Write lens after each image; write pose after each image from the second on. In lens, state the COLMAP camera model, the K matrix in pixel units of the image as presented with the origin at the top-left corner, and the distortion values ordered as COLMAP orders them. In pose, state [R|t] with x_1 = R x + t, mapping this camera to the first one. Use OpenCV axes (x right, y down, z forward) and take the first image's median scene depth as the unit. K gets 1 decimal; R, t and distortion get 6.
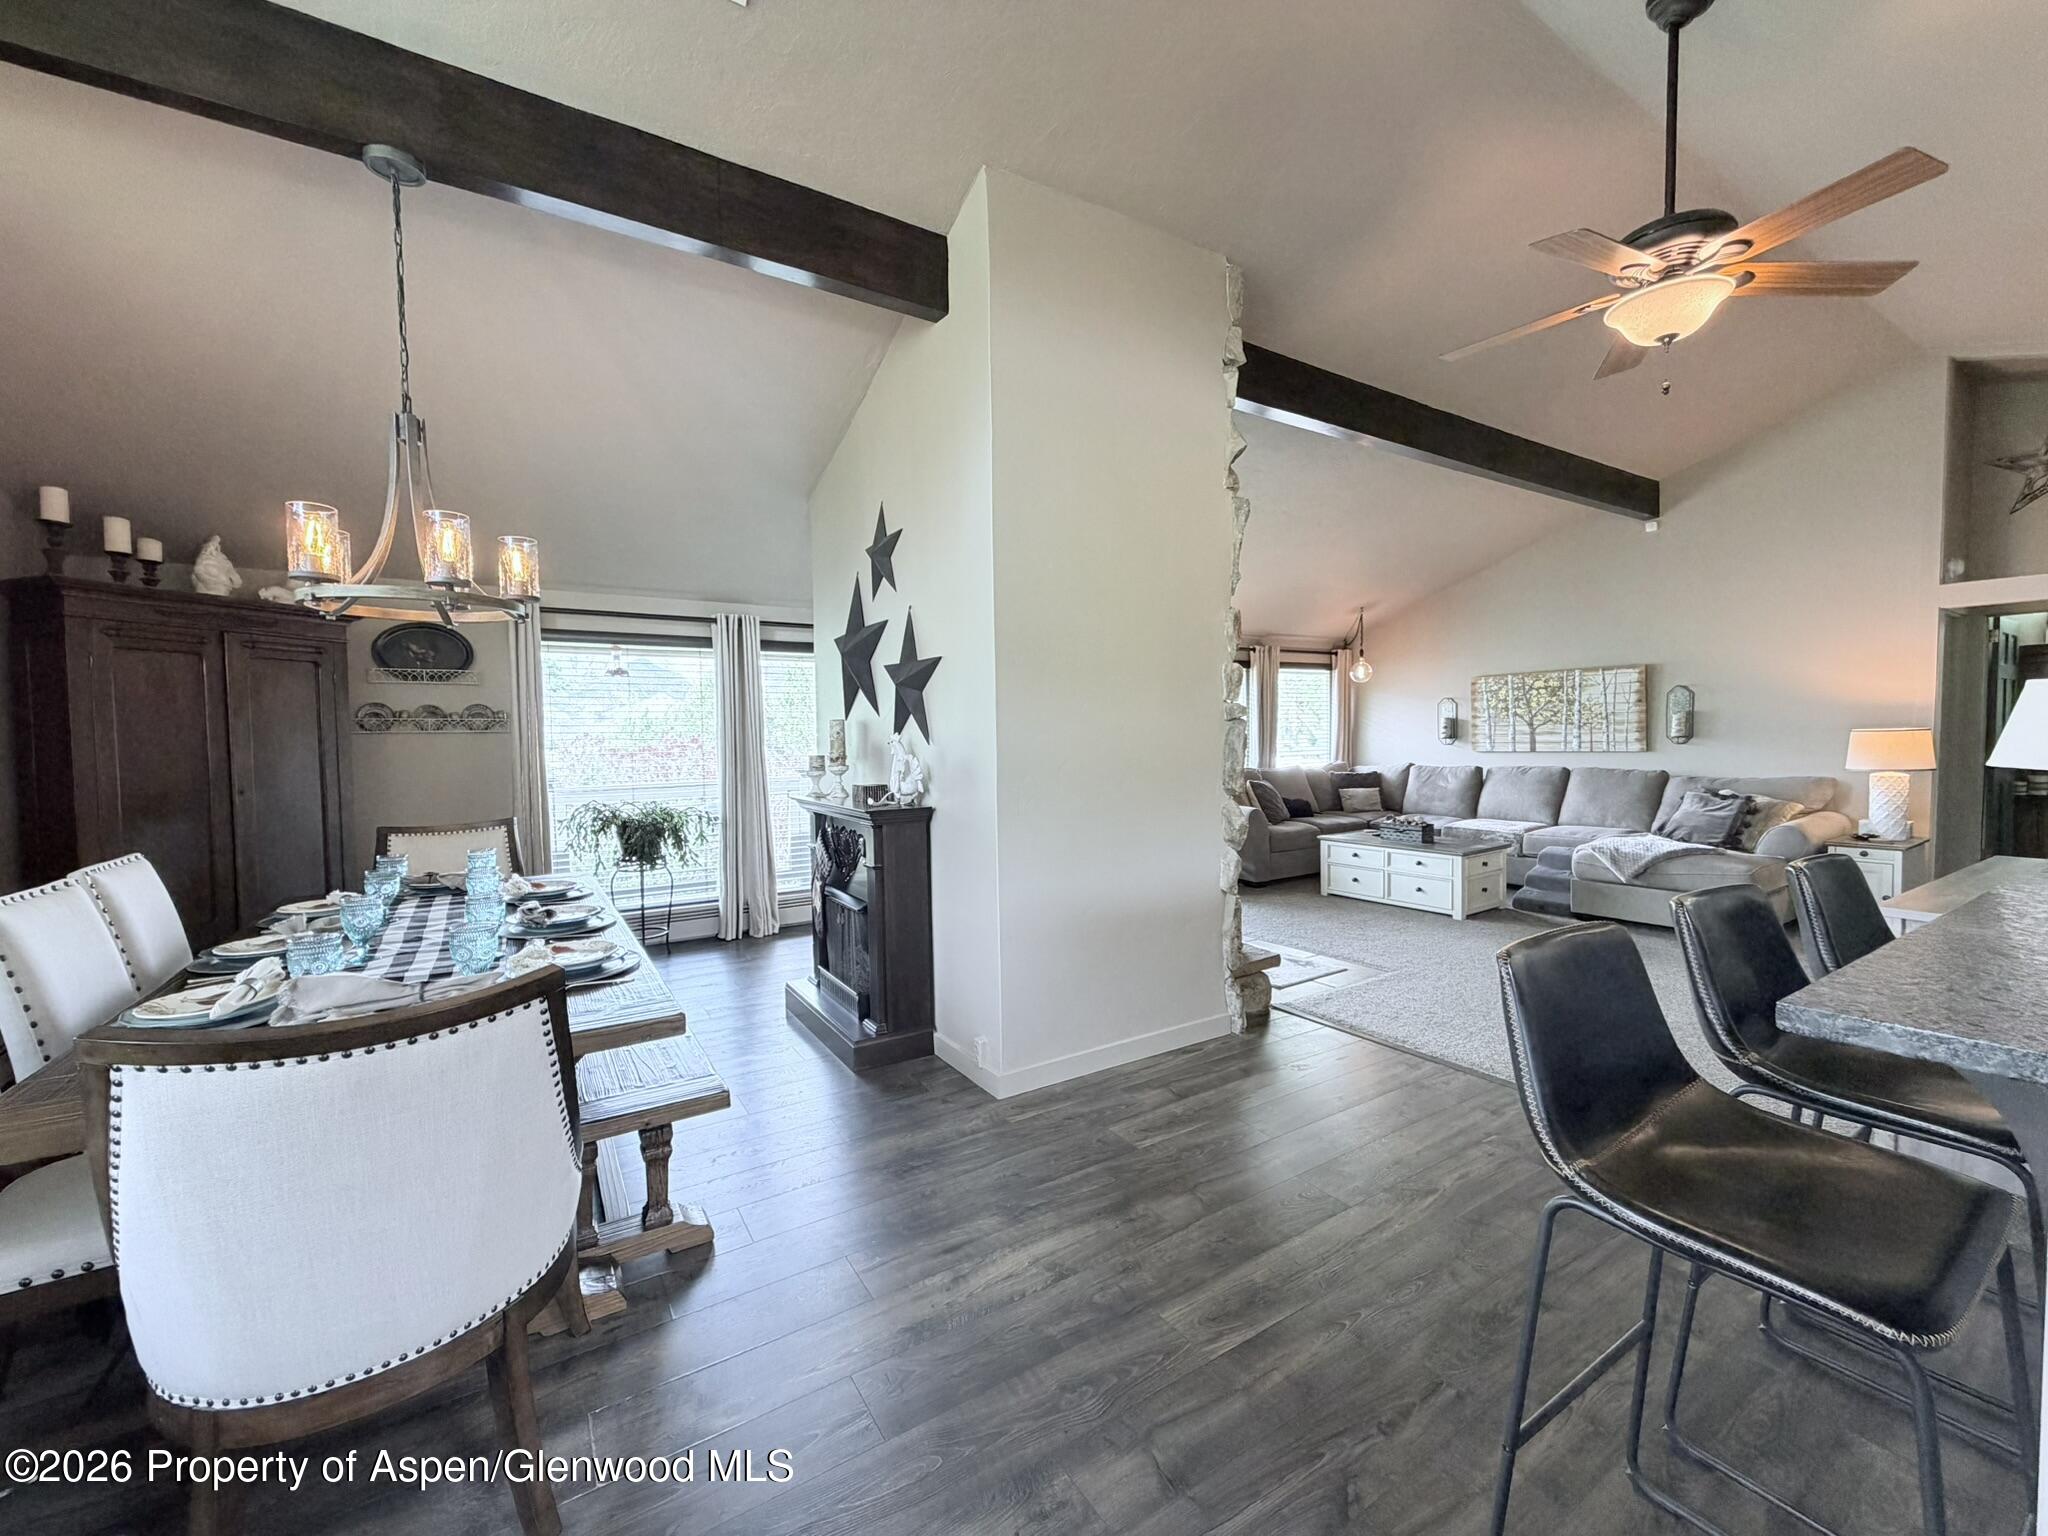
lens RADIAL K [[812.4, 0, 1024.0], [0, 812.4, 768.0], [0, 0, 1]] dist [0.000189, 0.000260]
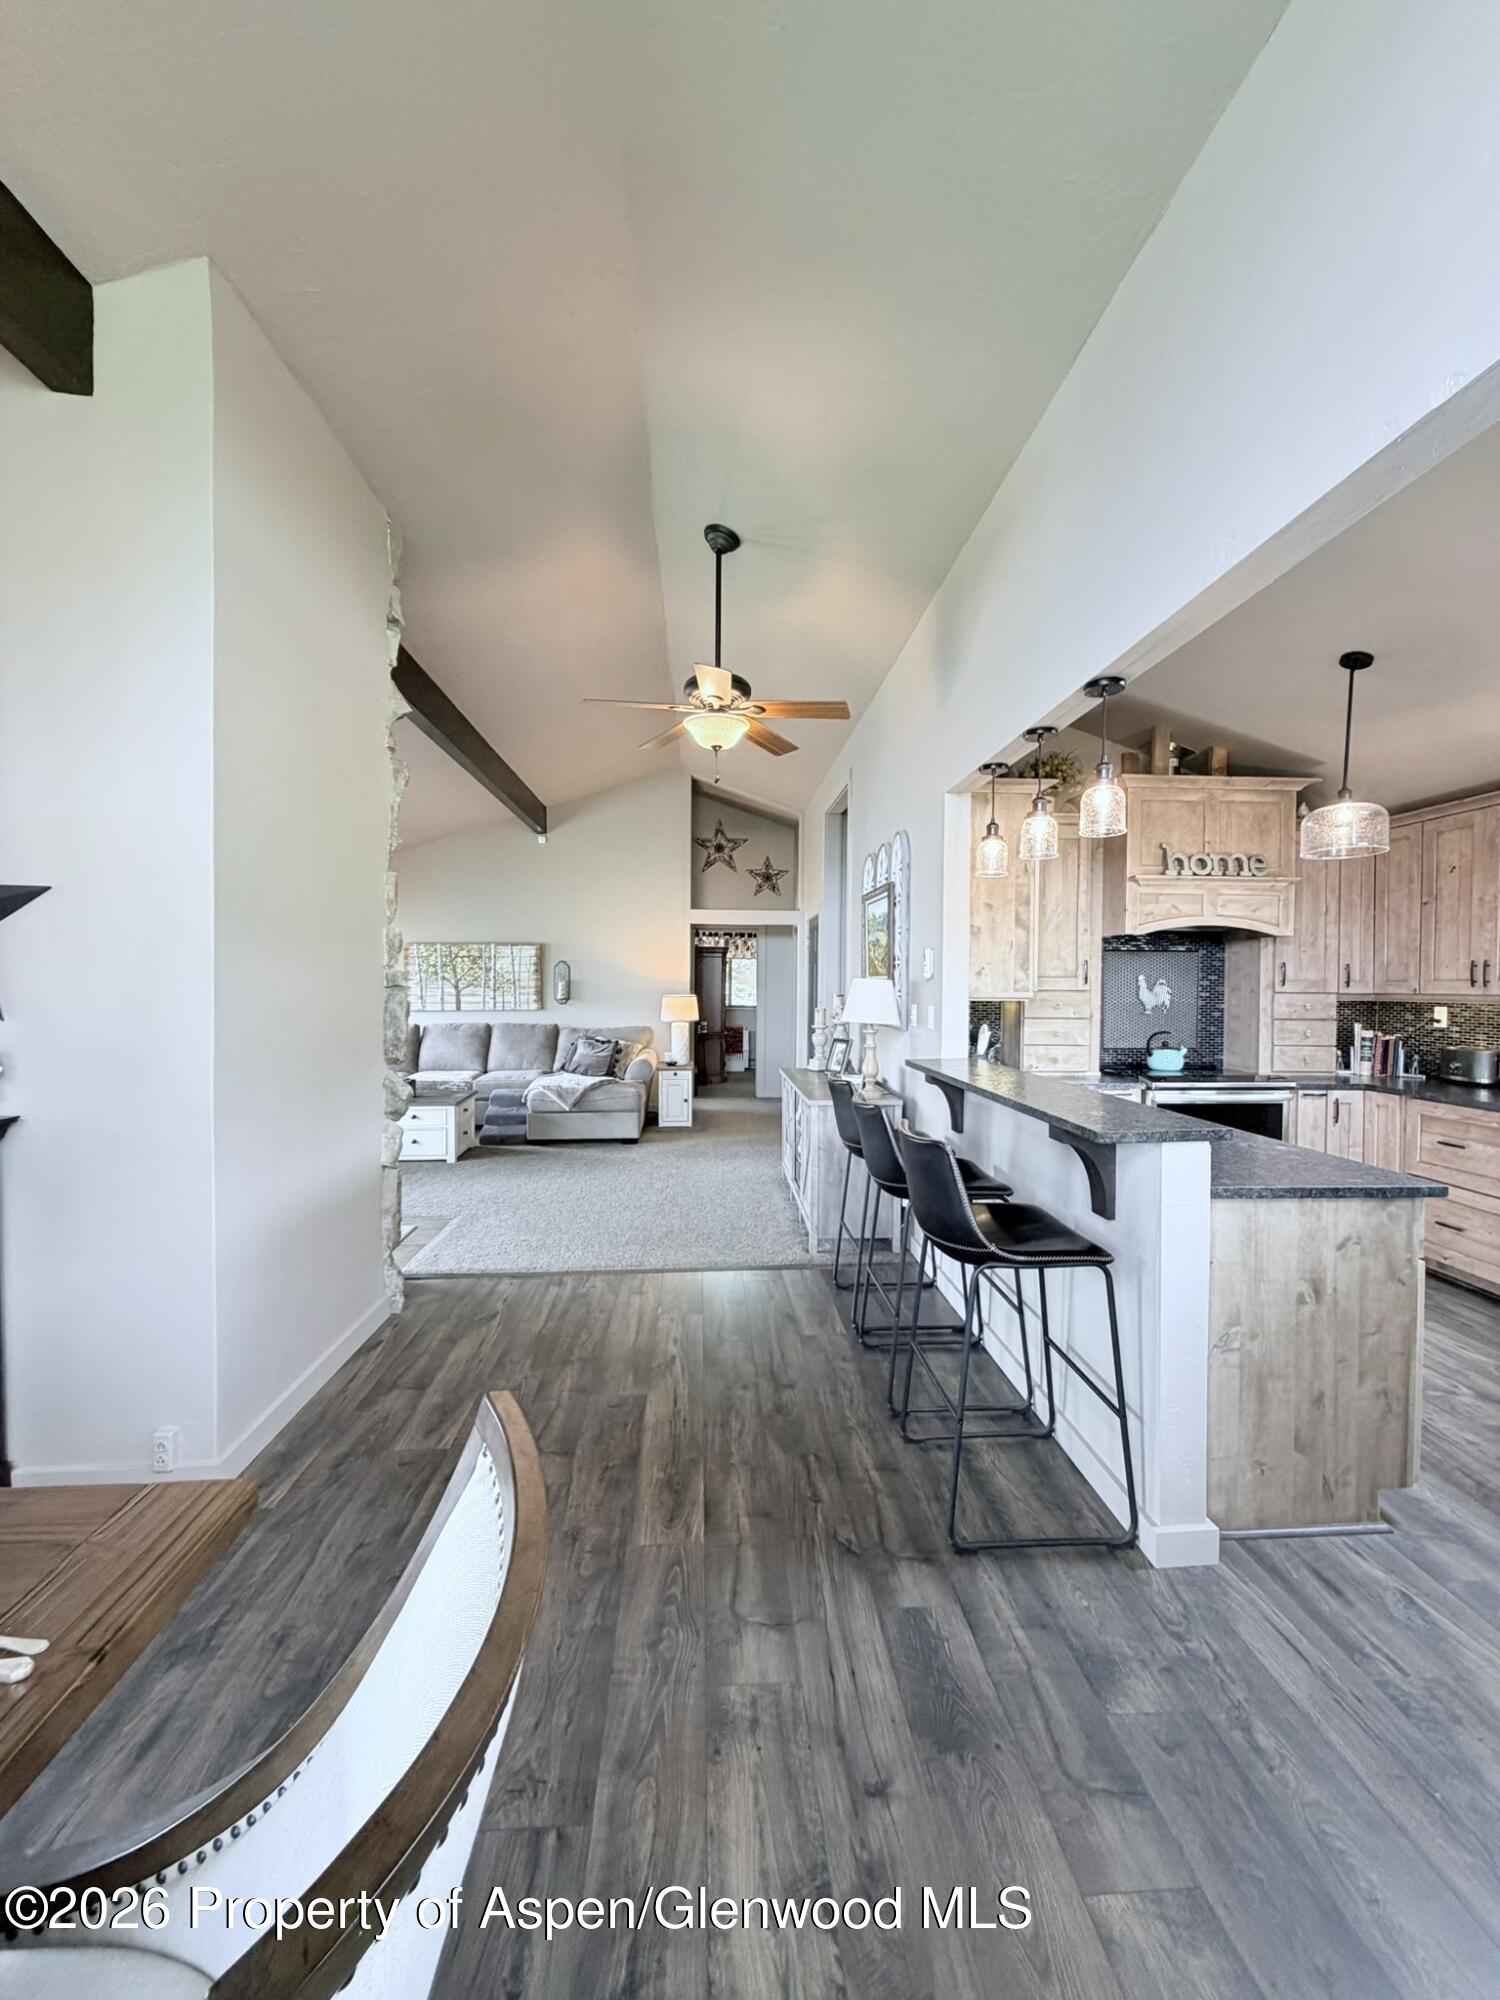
lens RADIAL K [[793.3, 0, 745.8], [0, 793.3, 995.6], [0, 0, 1]] dist [0.000189, 0.000260]
pose [[0.479510, 0.005889, 0.877517, -0.197191], [0.022896, 0.999553, -0.019219, -0.011247], [-0.877238, 0.029307, 0.479161, 0.095943]]
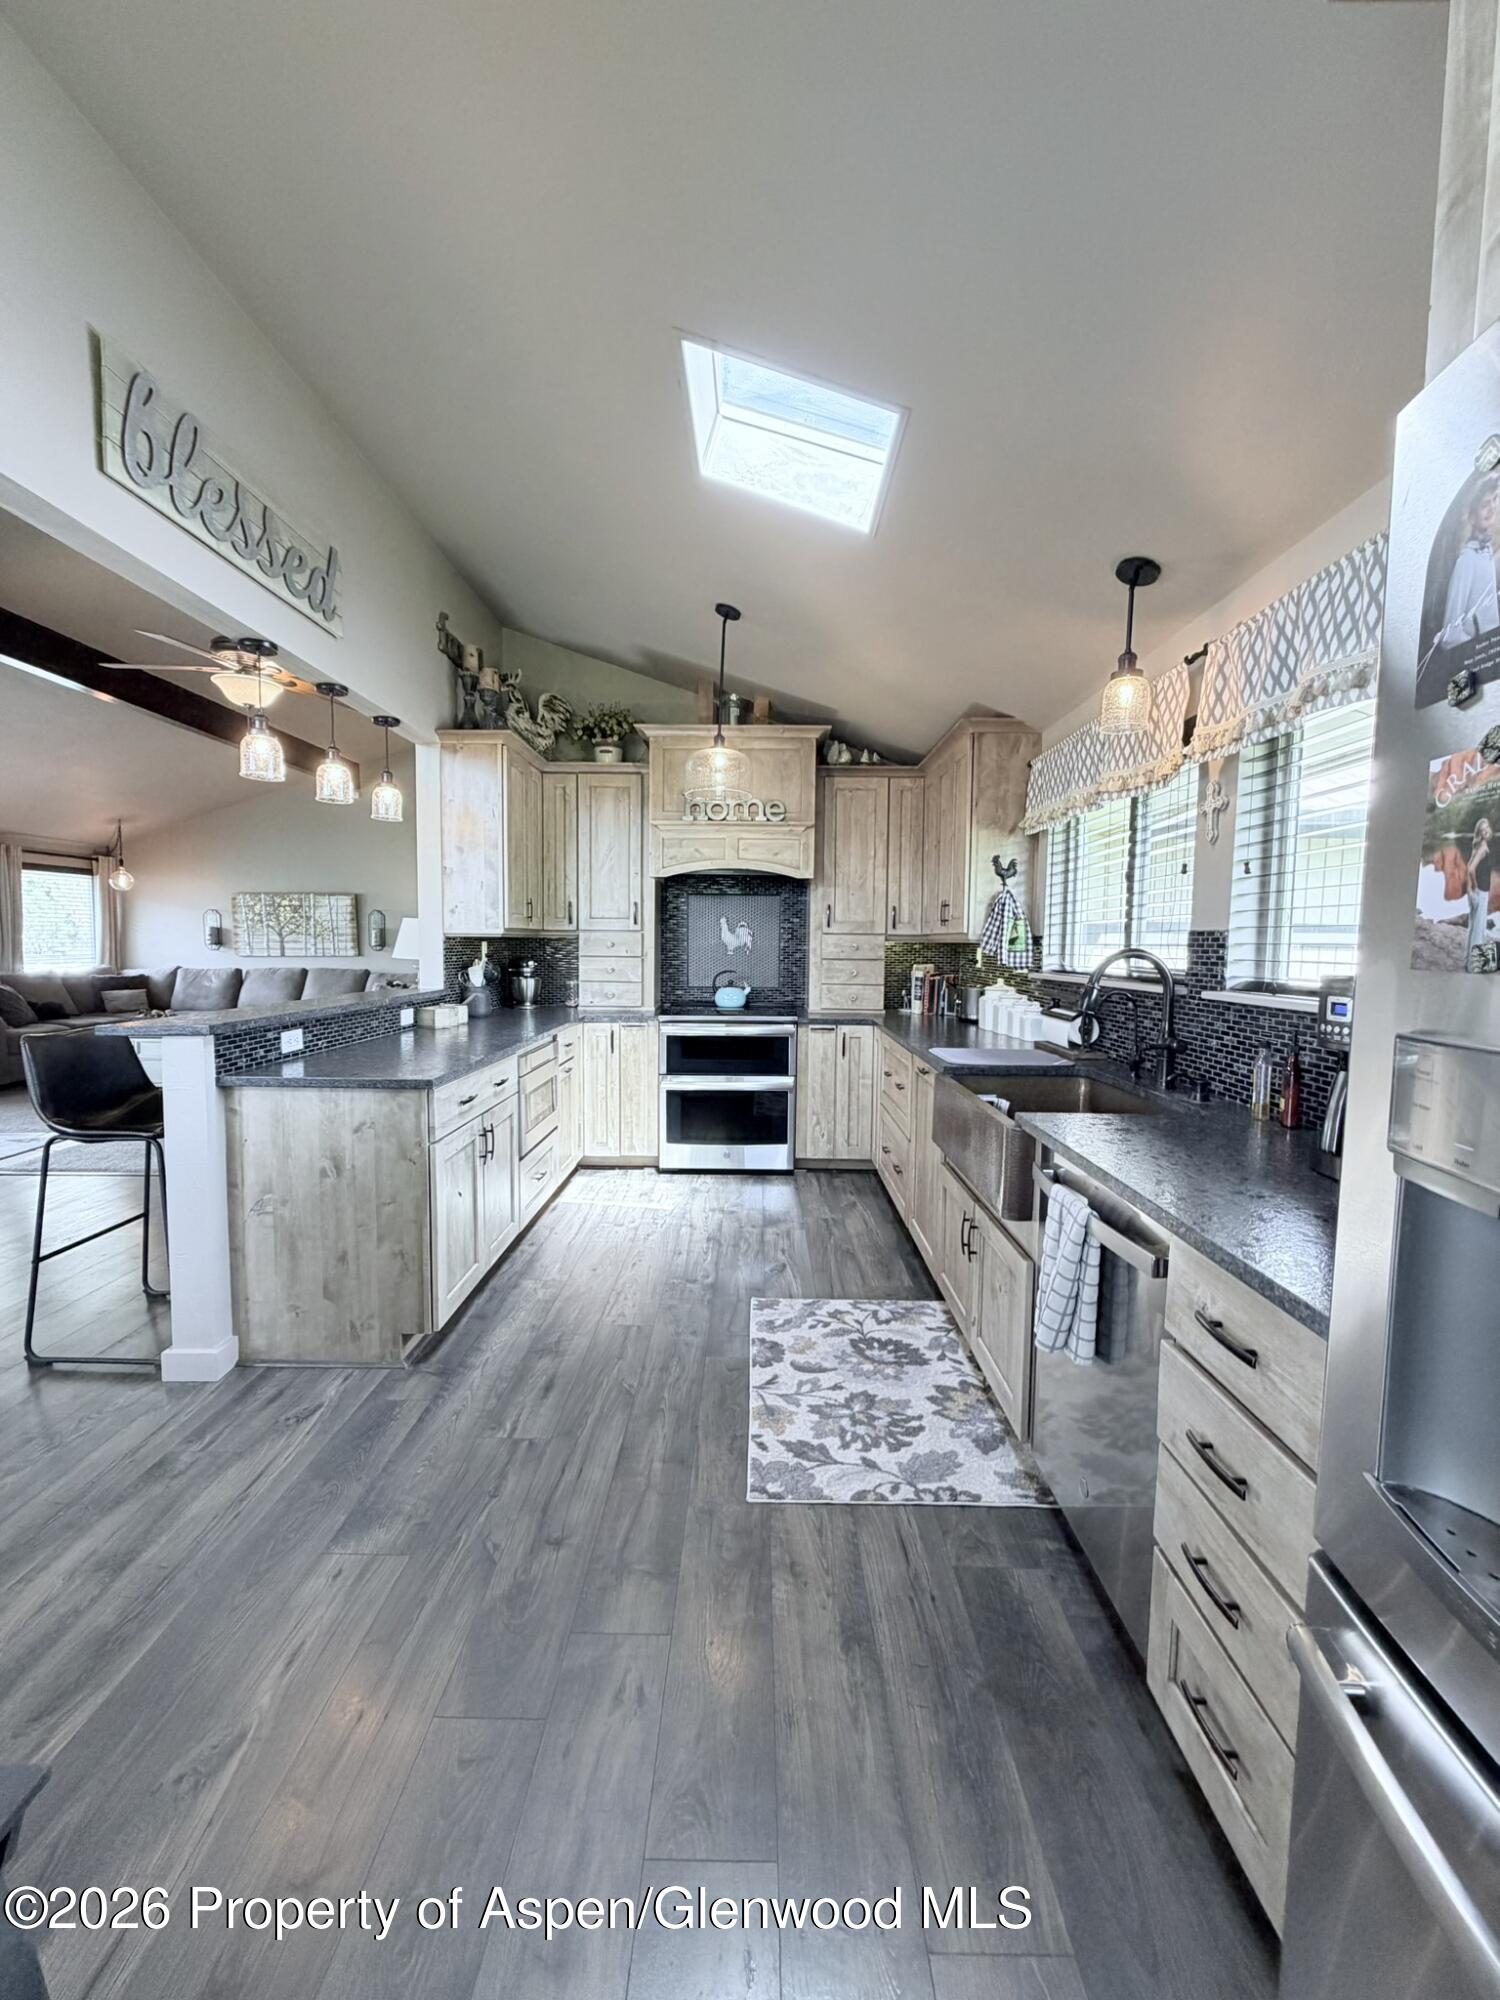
lens RADIAL K [[793.3, 0, 745.8], [0, 793.3, 995.6], [0, 0, 1]] dist [0.000189, 0.000260]
pose [[0.542059, -0.034876, 0.839616, -0.022351], [0.015956, 0.999385, 0.031212, 0.015483], [-0.840189, -0.003521, 0.542282, -0.300055]]
